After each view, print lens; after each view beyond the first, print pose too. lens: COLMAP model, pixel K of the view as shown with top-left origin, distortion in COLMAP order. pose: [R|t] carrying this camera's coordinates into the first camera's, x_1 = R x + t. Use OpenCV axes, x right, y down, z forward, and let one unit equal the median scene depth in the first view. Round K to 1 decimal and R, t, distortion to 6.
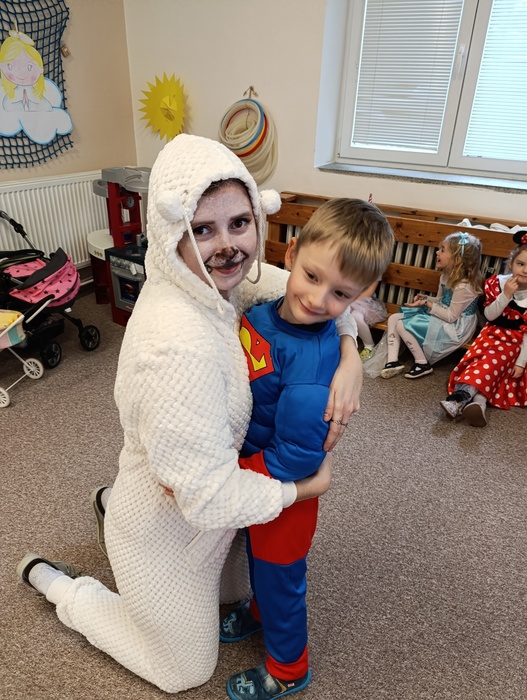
lens RADIAL K [[486.1, 0, 268.2], [0, 486.1, 352.0], [0, 0, 1]] dist [0.009541, -0.022419]
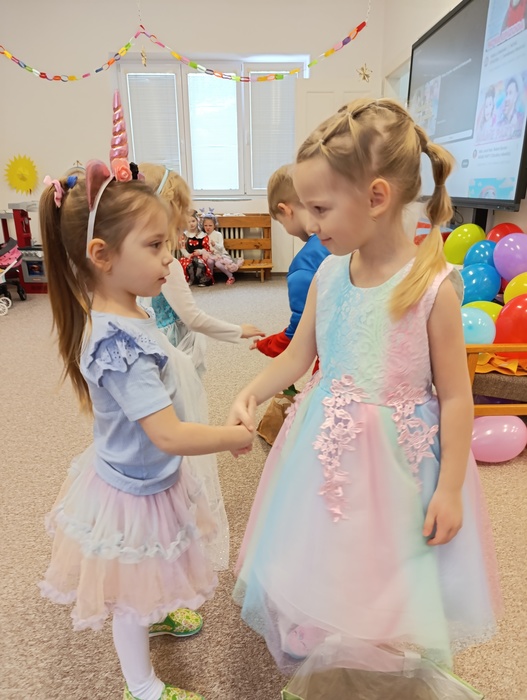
lens RADIAL K [[486.1, 0, 266.3], [0, 486.1, 349.0], [0, 0, 1]] dist [0.009541, -0.022419]
pose [[0.859387, -0.192347, 0.473768, -0.481523], [0.261062, 0.961740, -0.083090, 0.544309], [-0.439660, 0.195089, 0.876721, -0.897324]]
